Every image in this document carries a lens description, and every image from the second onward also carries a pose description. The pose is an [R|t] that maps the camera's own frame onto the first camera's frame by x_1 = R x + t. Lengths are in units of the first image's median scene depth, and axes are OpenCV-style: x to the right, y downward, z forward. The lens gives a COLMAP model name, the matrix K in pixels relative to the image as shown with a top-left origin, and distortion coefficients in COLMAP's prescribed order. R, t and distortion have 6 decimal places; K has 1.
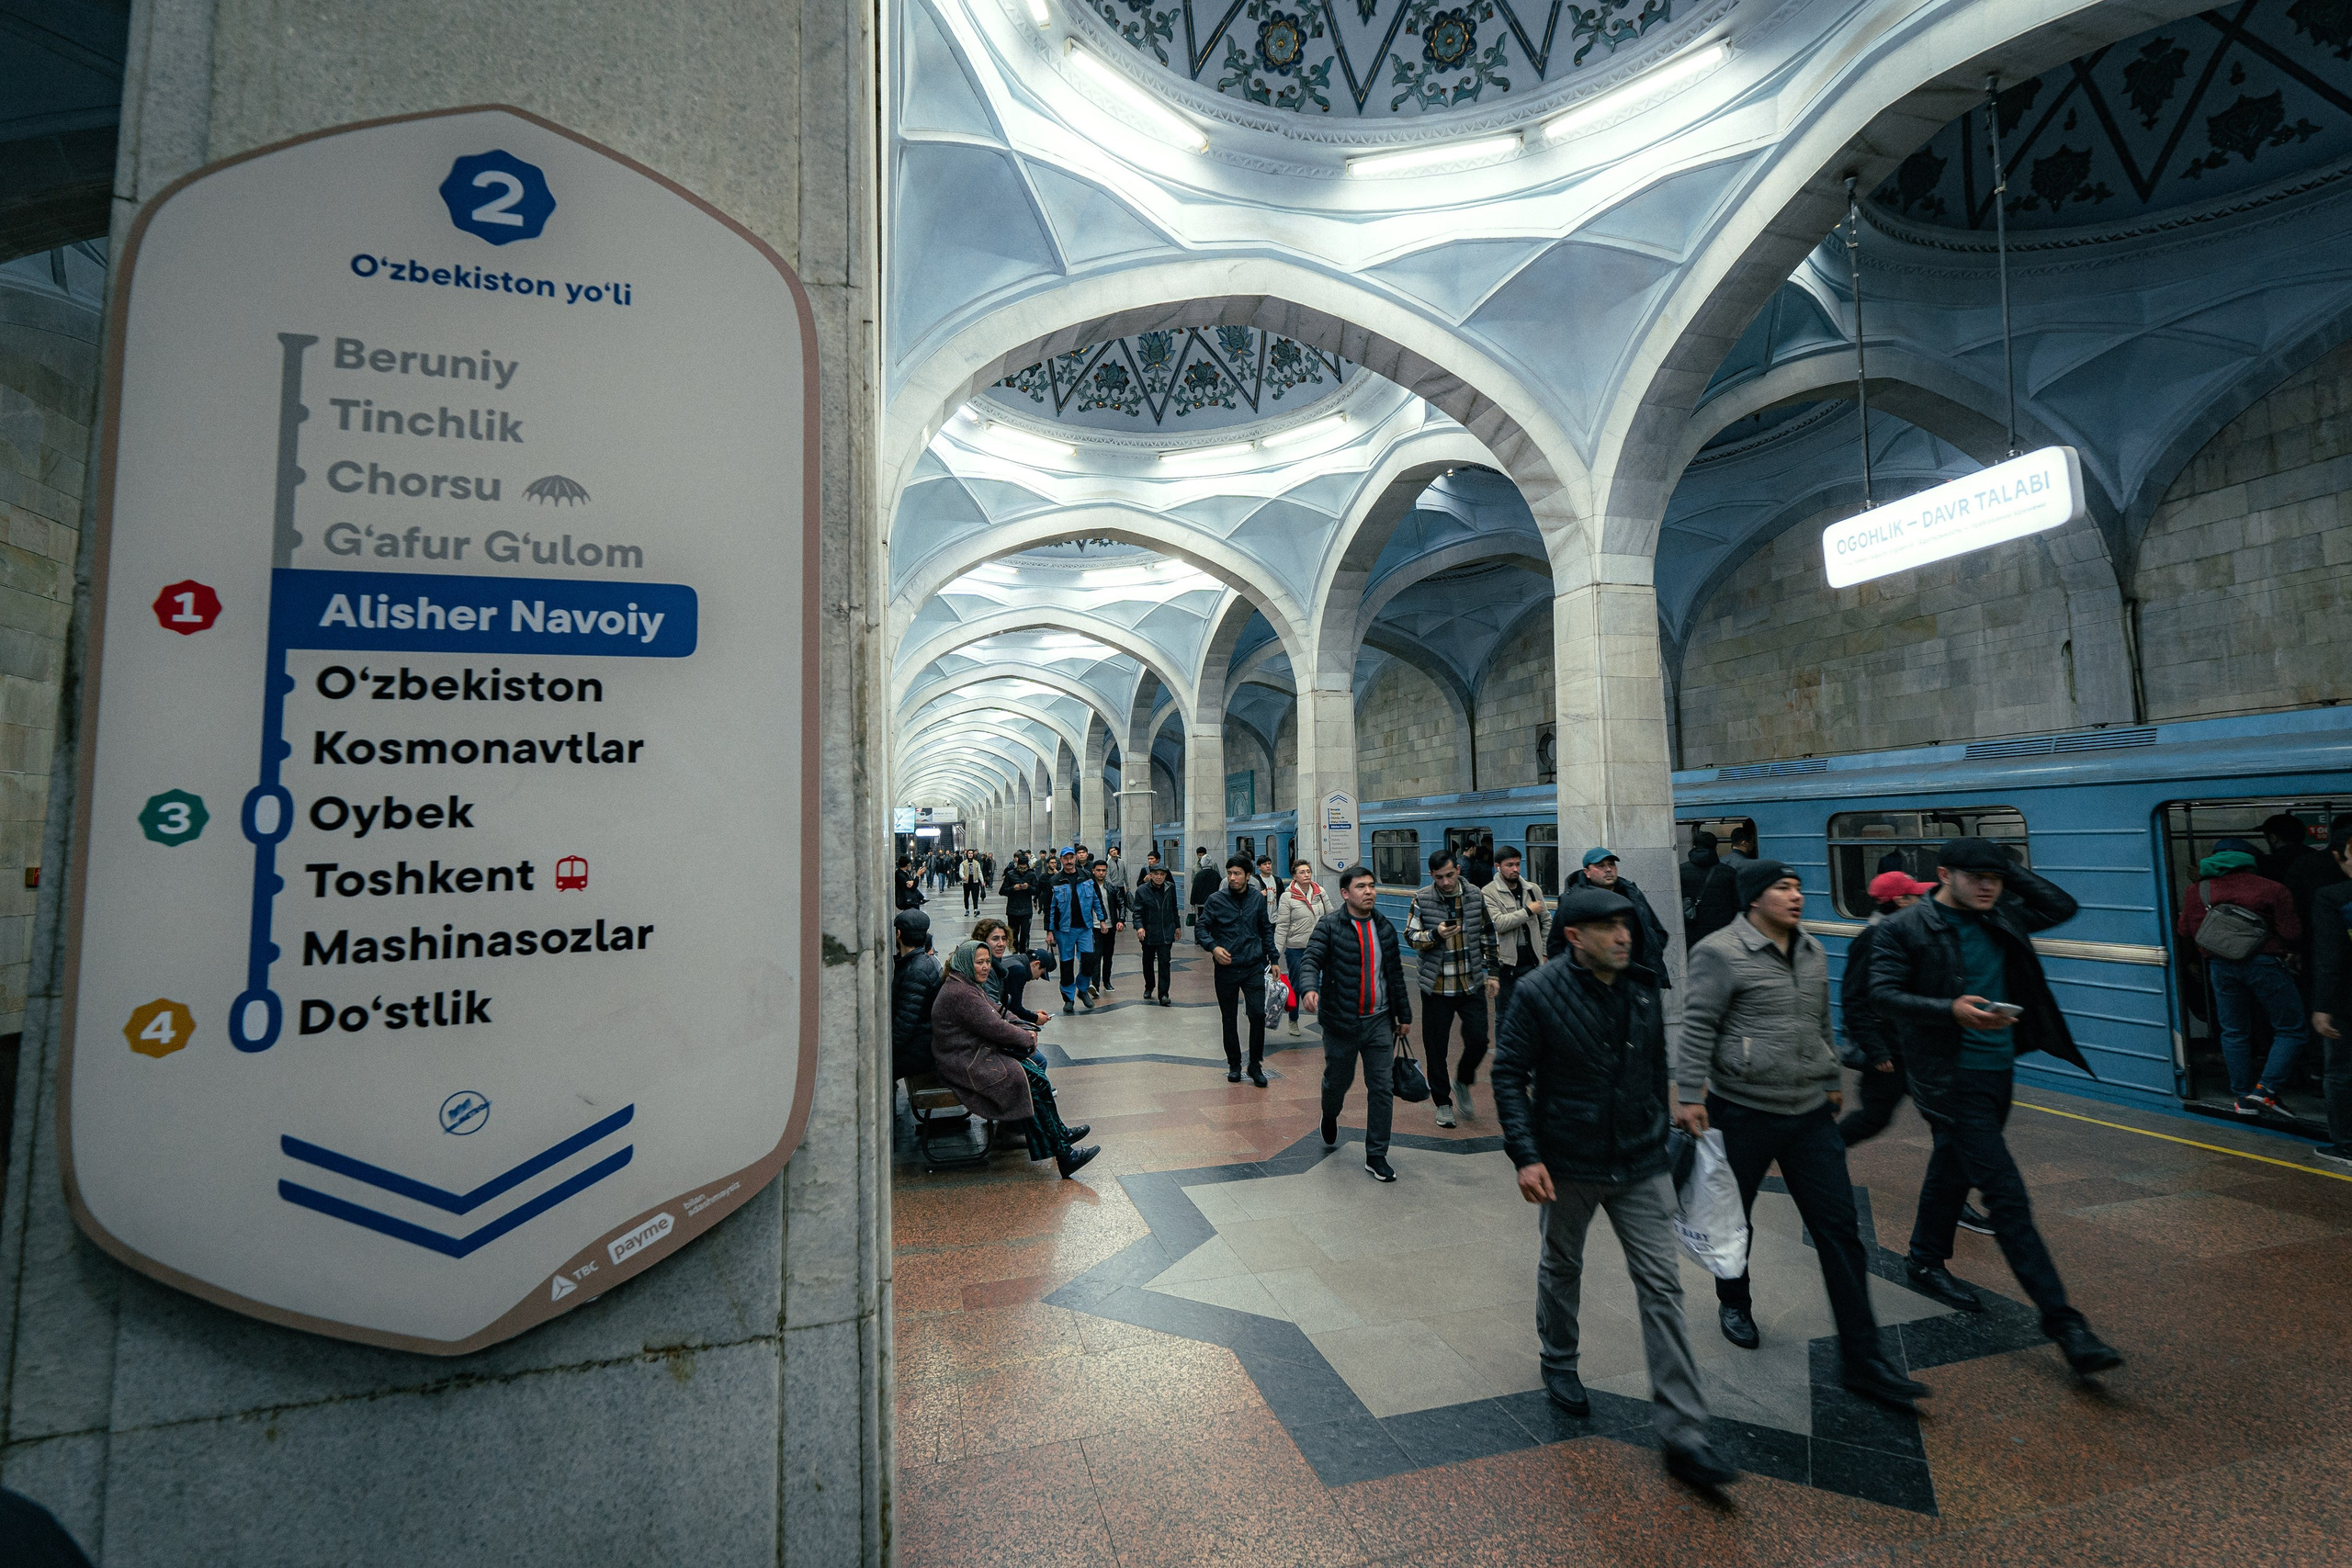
lens RADIAL K [[1015.2, 0, 1186.4], [0, 1015.2, 743.7], [0, 0, 1]] dist [0.000679, 0.000217]
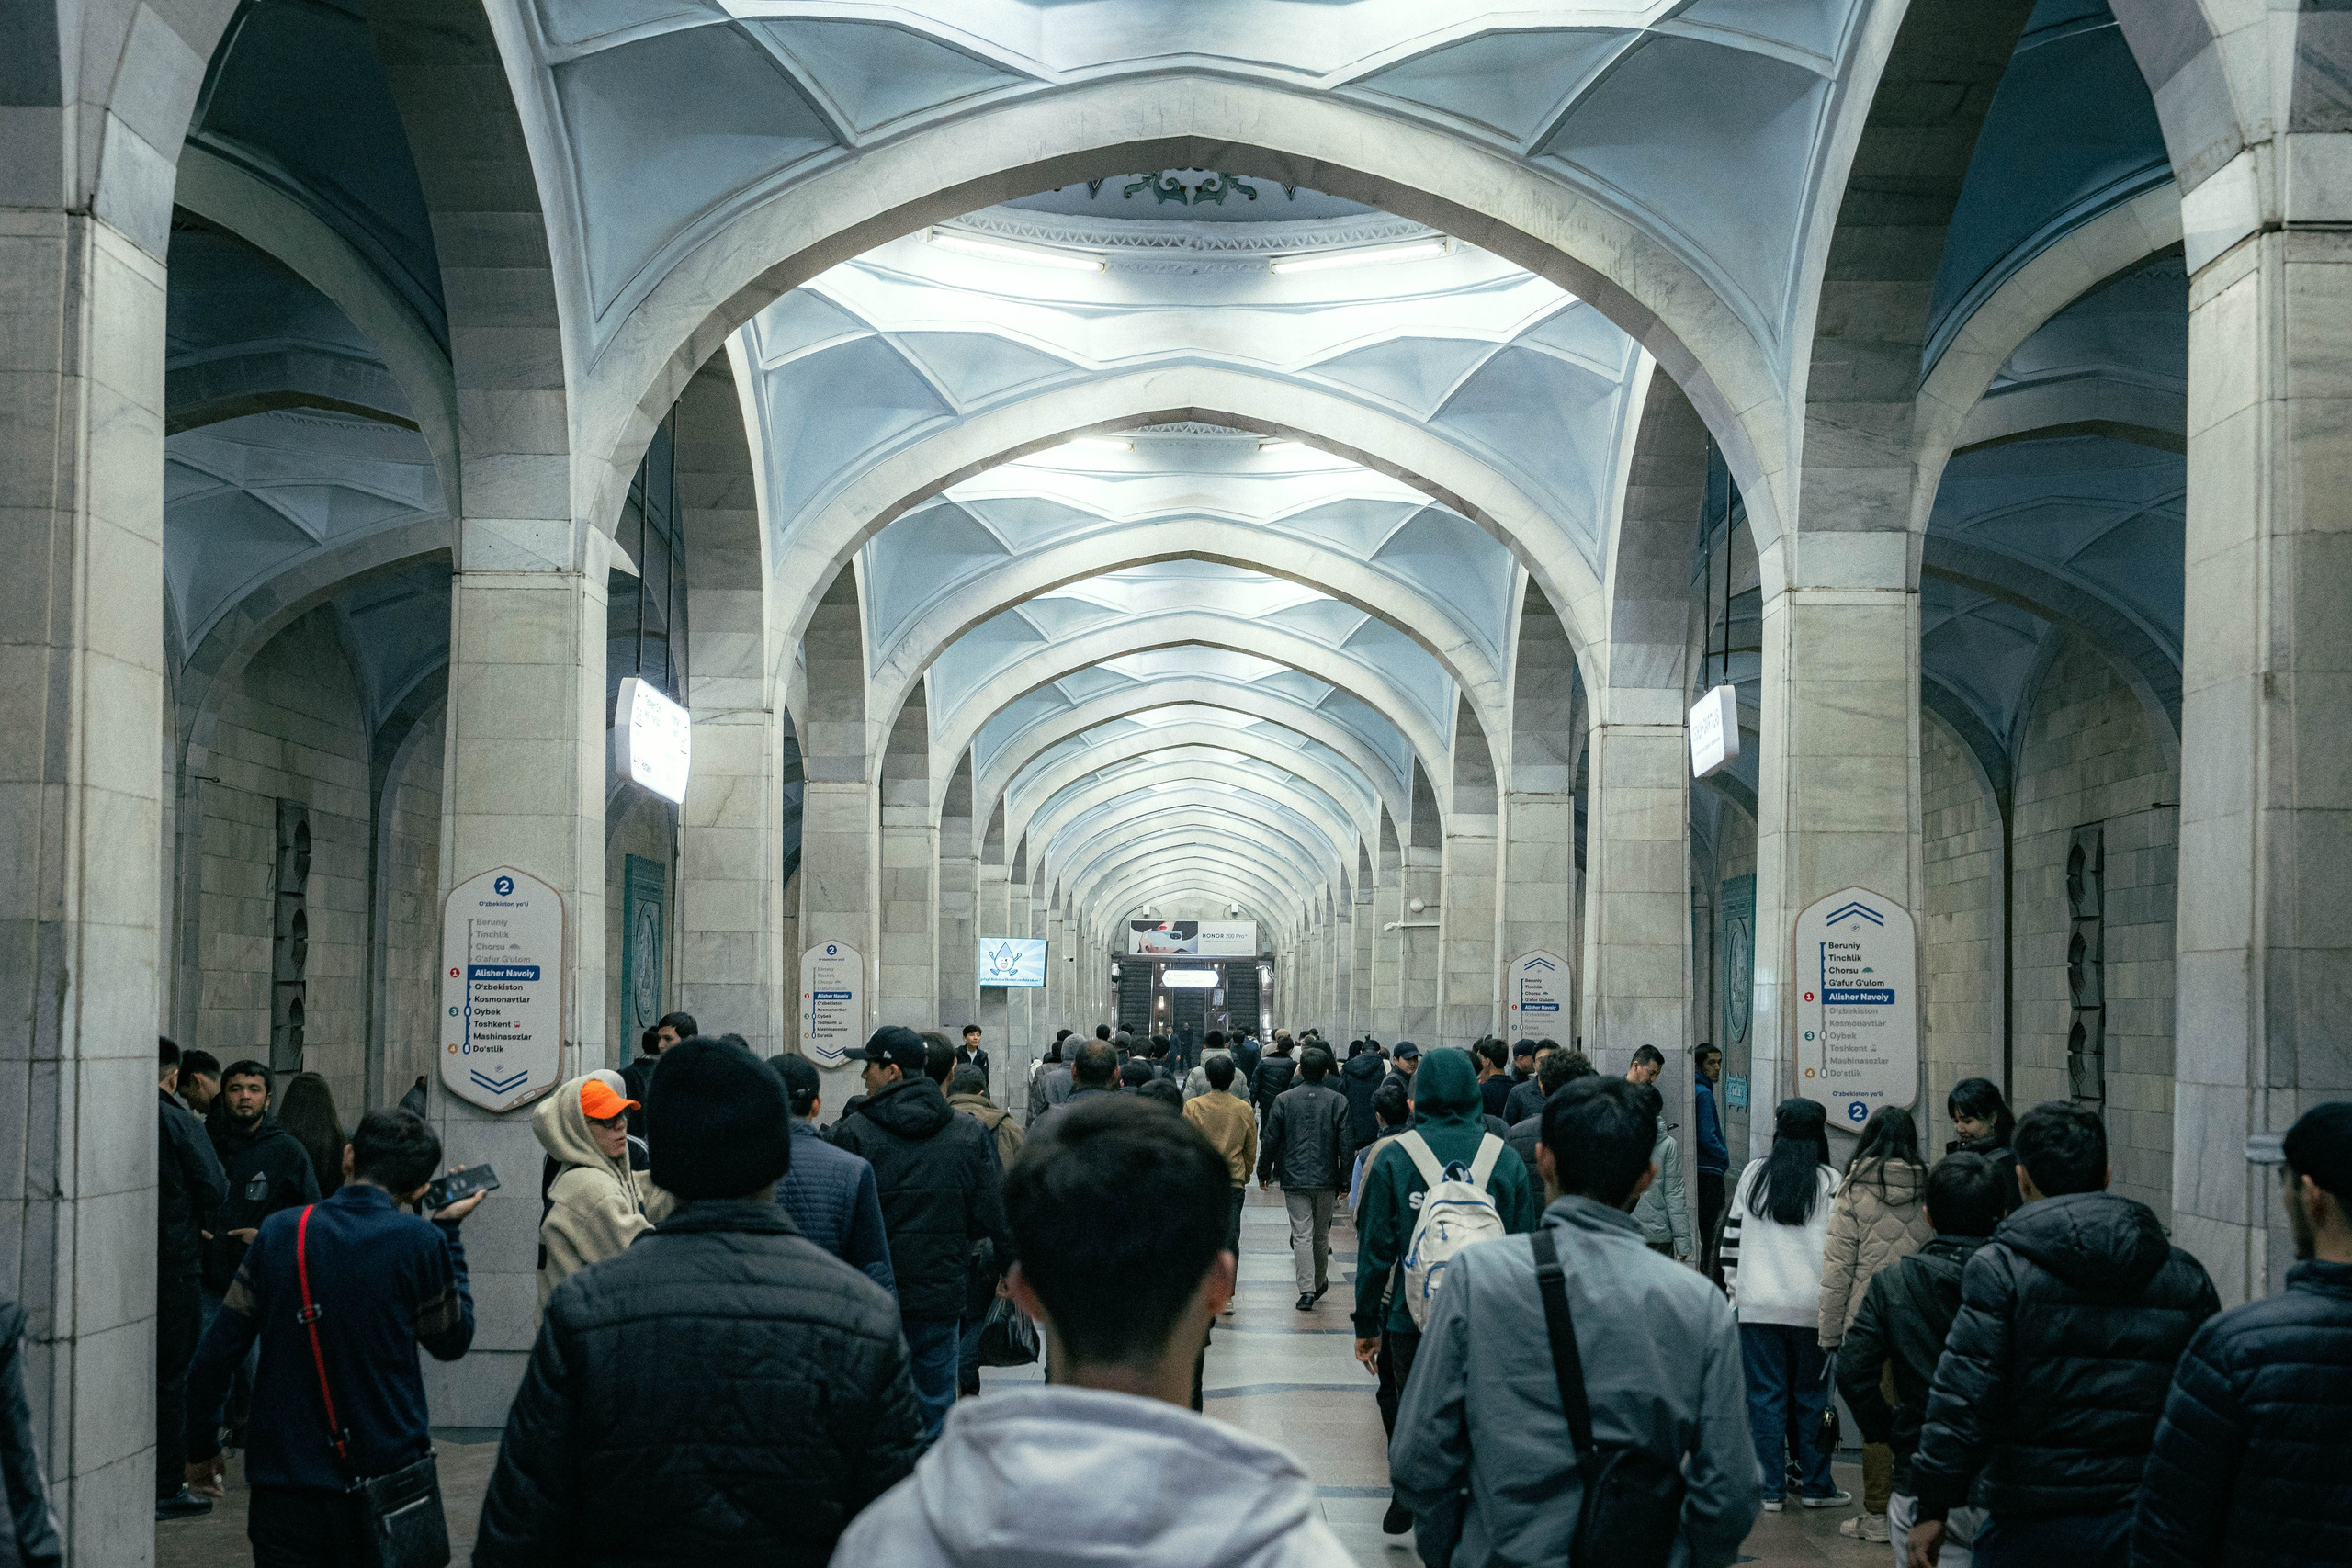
lens RADIAL K [[2709.7, 0, 1175.4], [0, 2709.7, 782.2], [0, 0, 1]] dist [-0.018554, 0.000000]
pose [[0.961393, 0.010953, -0.274960, 0.748619], [-0.007454, 0.999877, 0.013767, -0.154535], [0.275077, -0.011186, 0.961357, -1.325034]]
